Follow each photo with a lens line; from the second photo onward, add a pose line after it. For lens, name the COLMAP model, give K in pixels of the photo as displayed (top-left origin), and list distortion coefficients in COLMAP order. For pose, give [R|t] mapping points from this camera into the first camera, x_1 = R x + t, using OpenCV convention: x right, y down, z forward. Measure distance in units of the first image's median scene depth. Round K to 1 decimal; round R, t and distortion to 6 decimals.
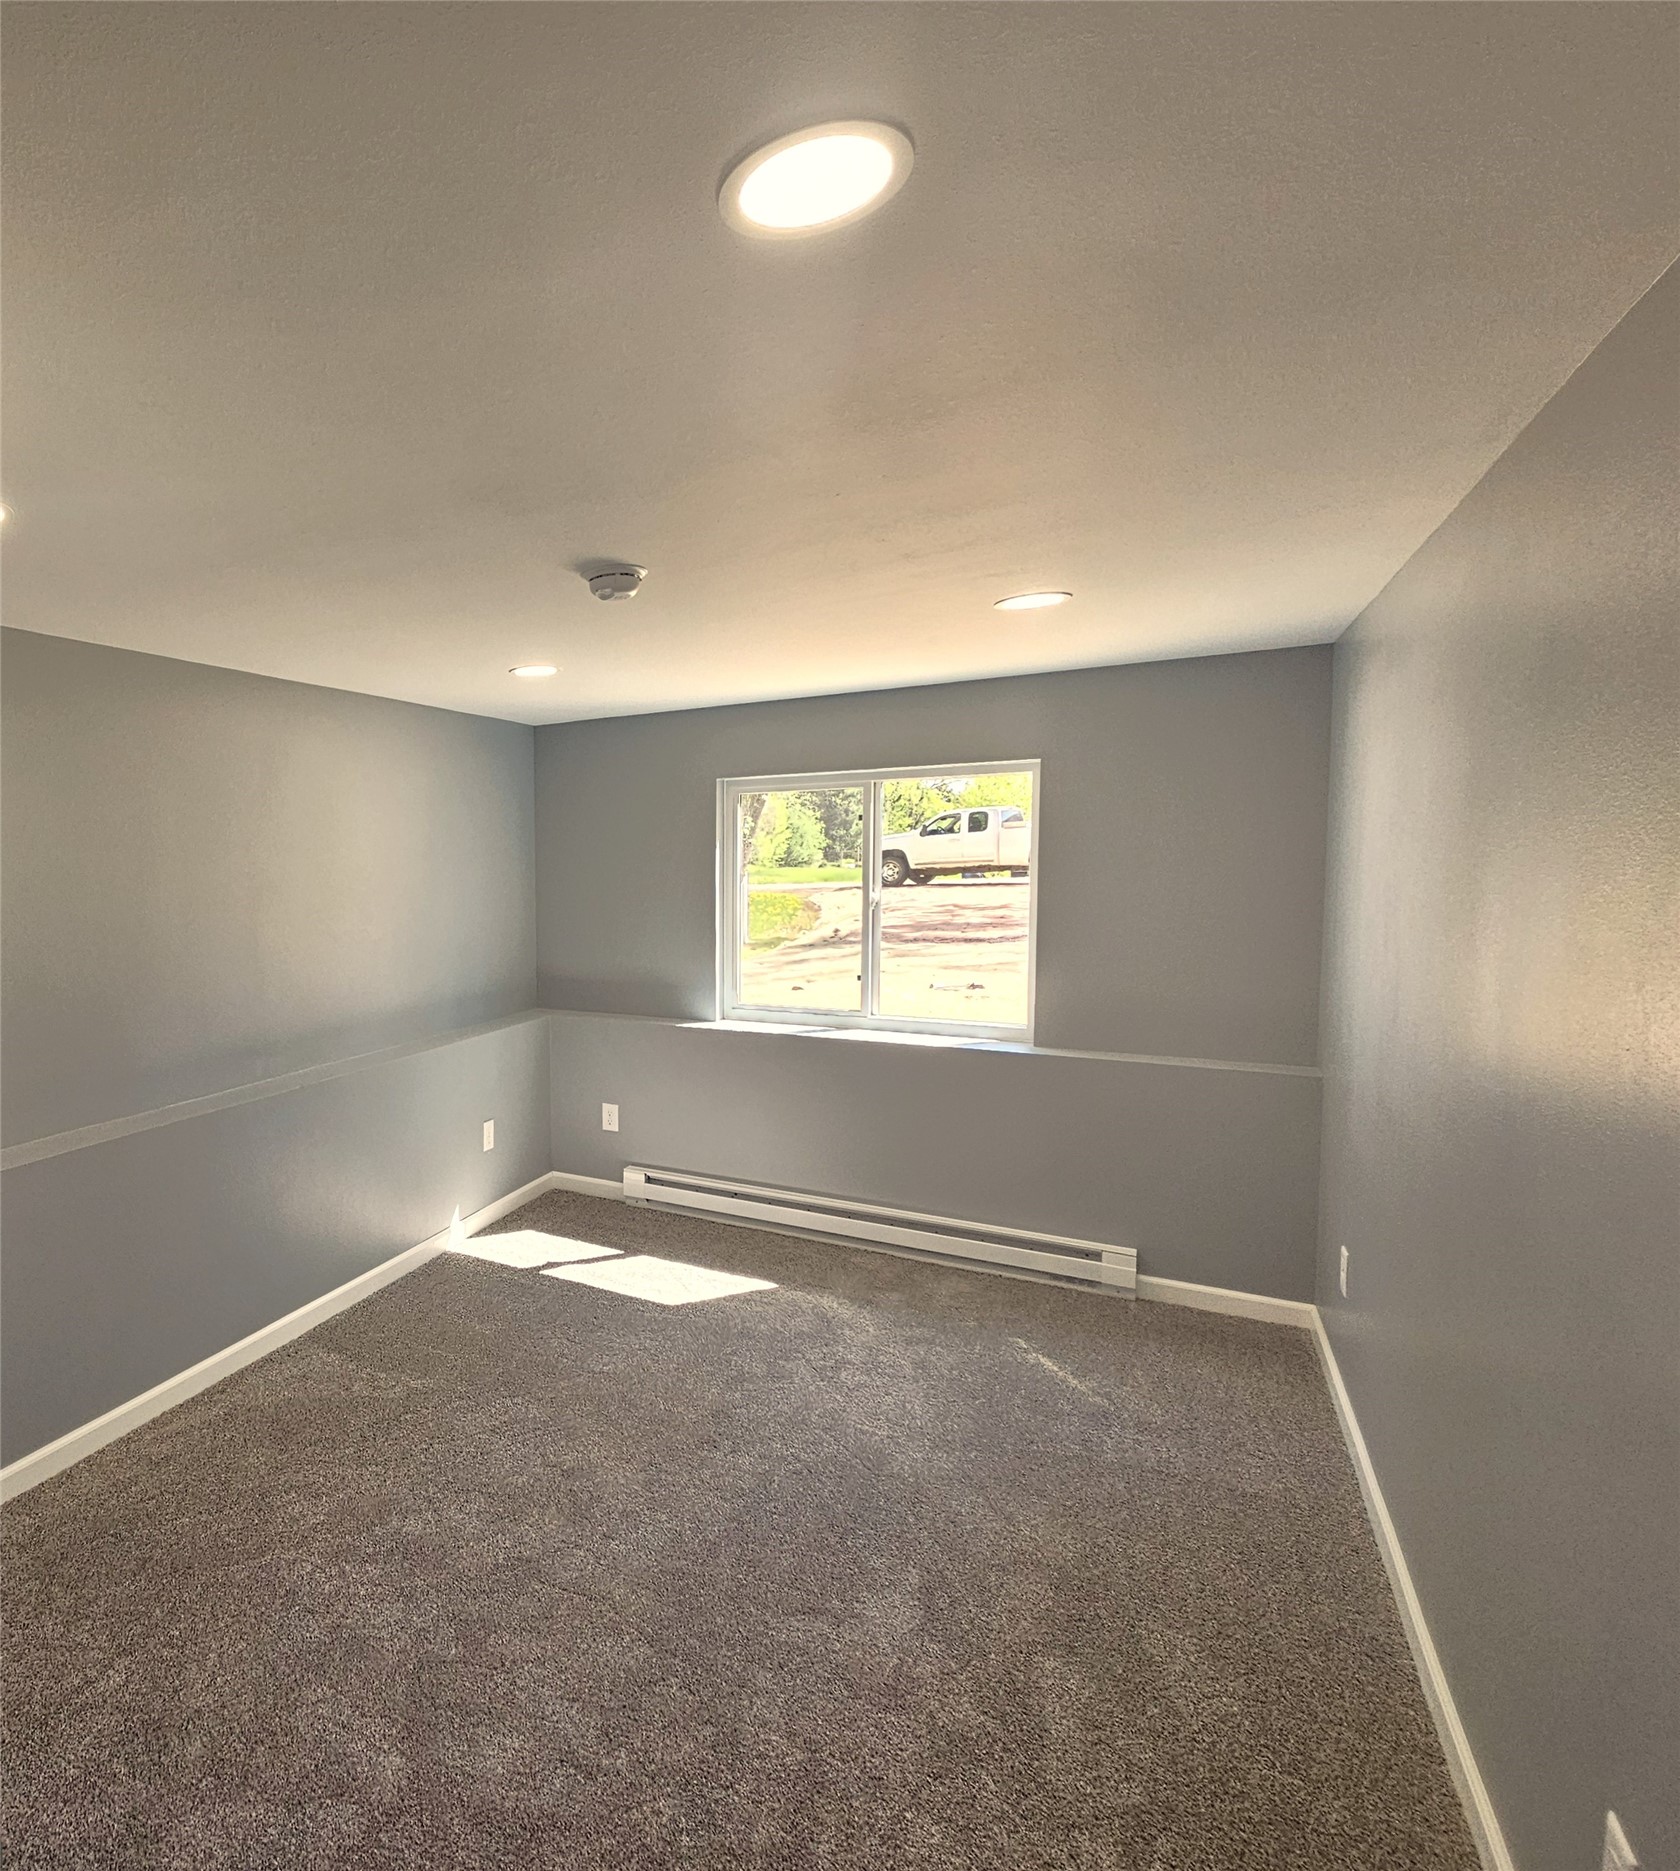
lens RADIAL K [[1221.8, 0, 840.0], [0, 1221.8, 935.5], [0, 0, 1]] dist [-0.002539, -0.000451]
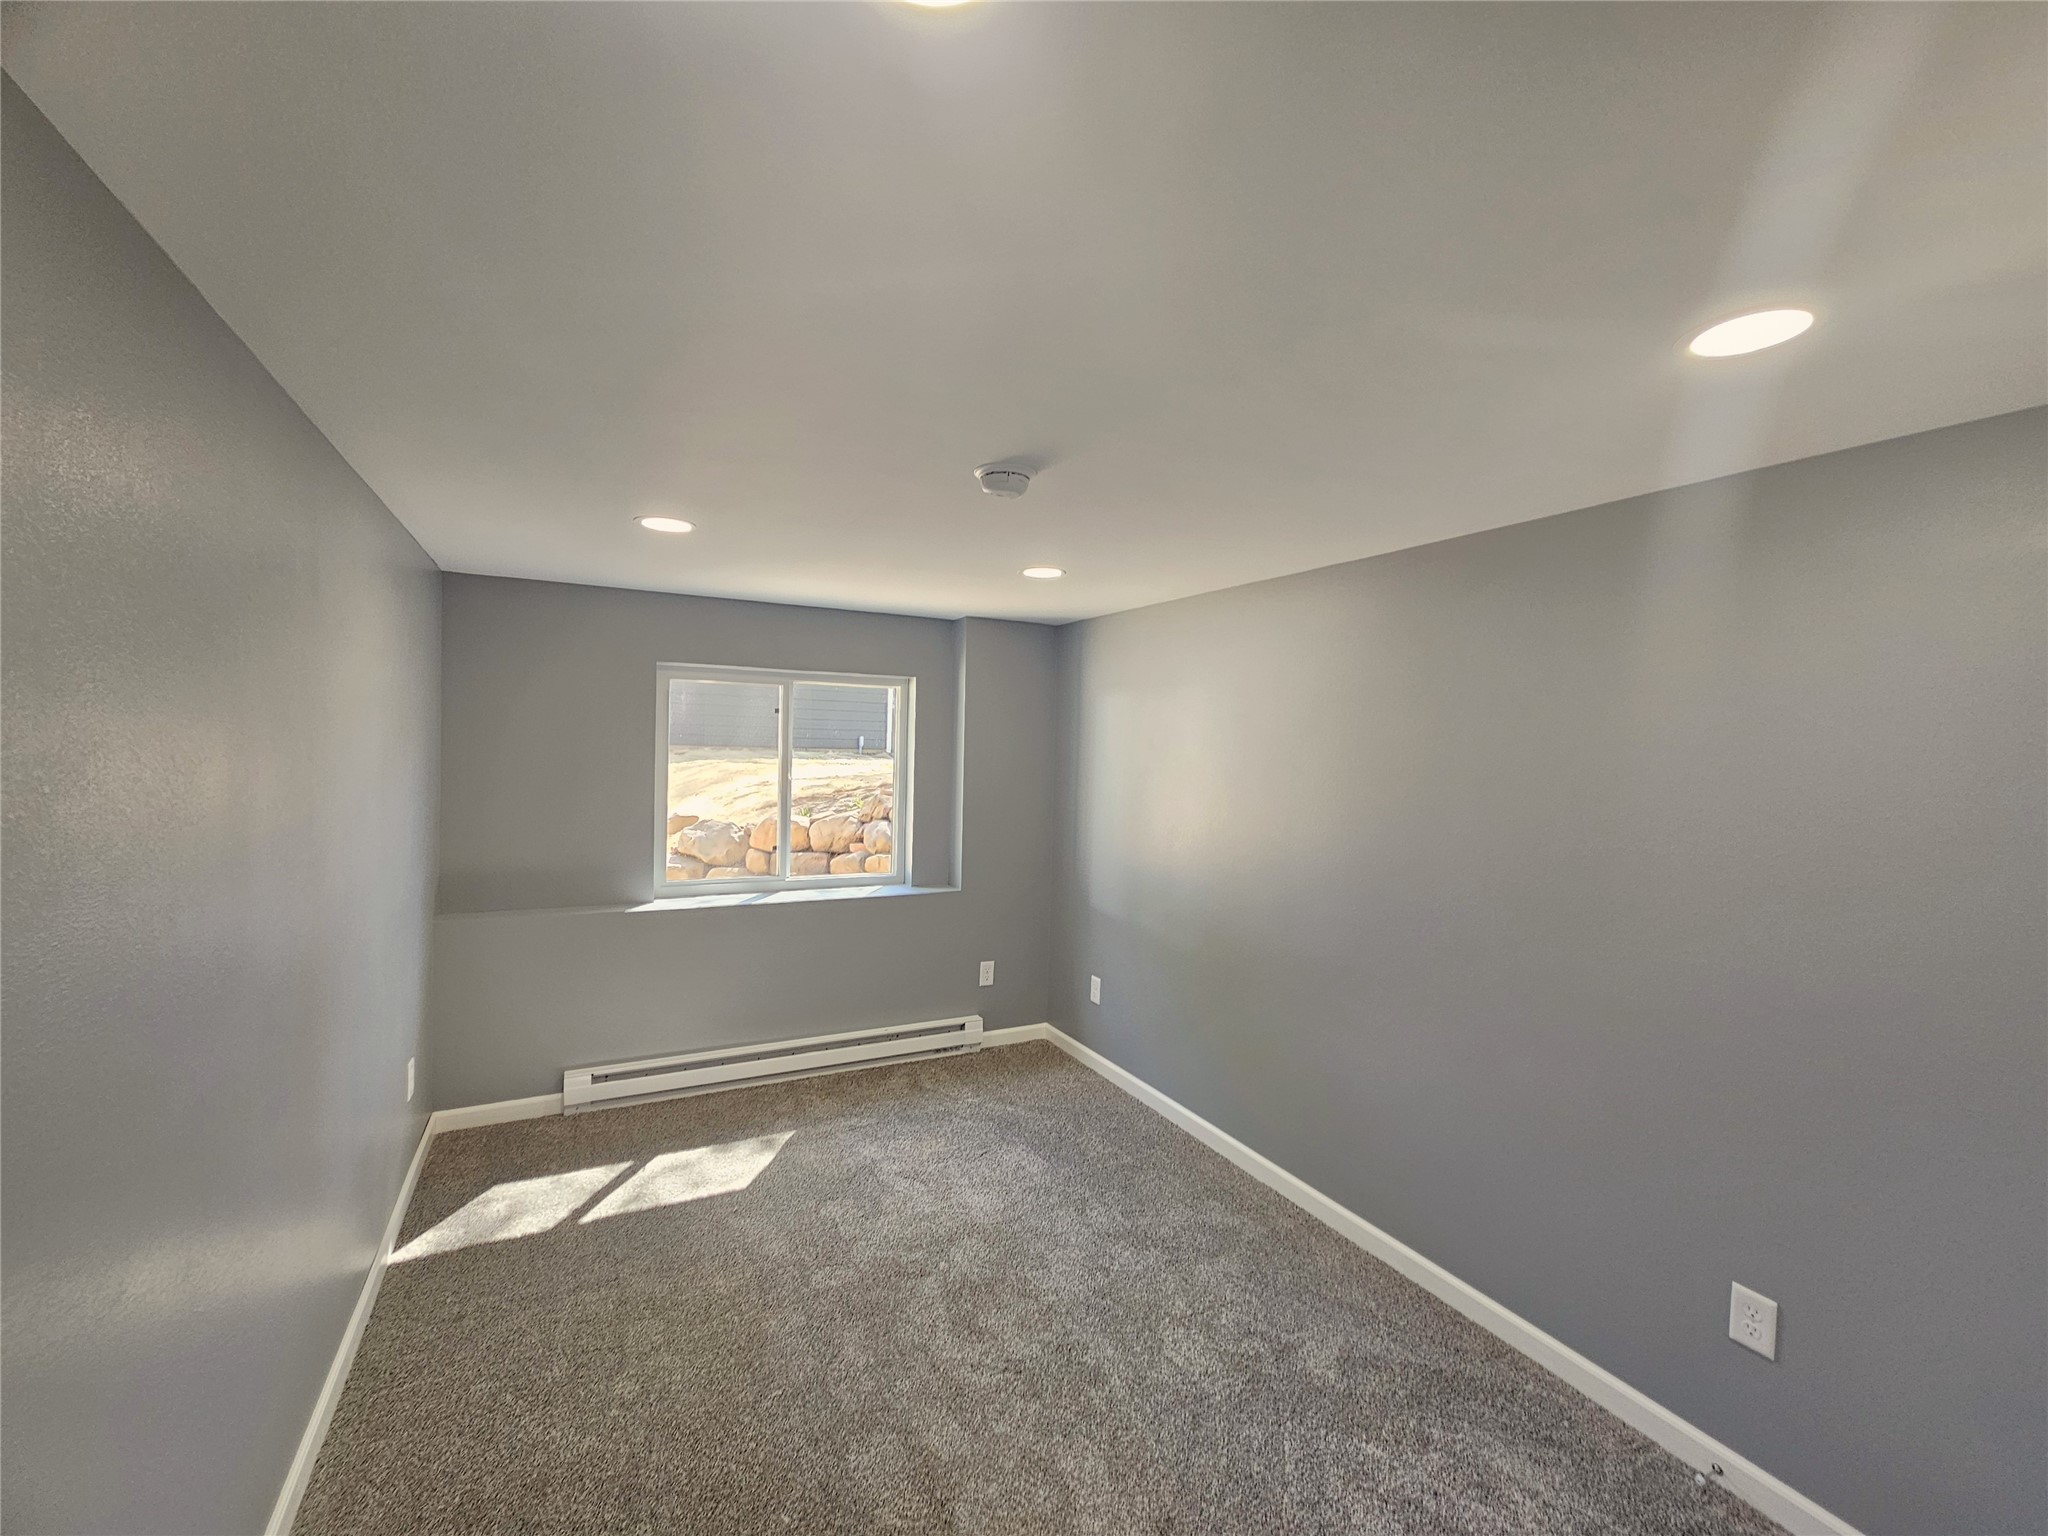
lens RADIAL K [[851.9, 0, 1024.0], [0, 851.9, 768.0], [0, 0, 1]] dist [-0.011030, 0.000526]
pose [[0.529666, 0.000766, 0.848206, -0.585255], [0.039752, 0.998878, -0.025726, -0.011208], [-0.847274, 0.047344, 0.529042, 0.392705]]
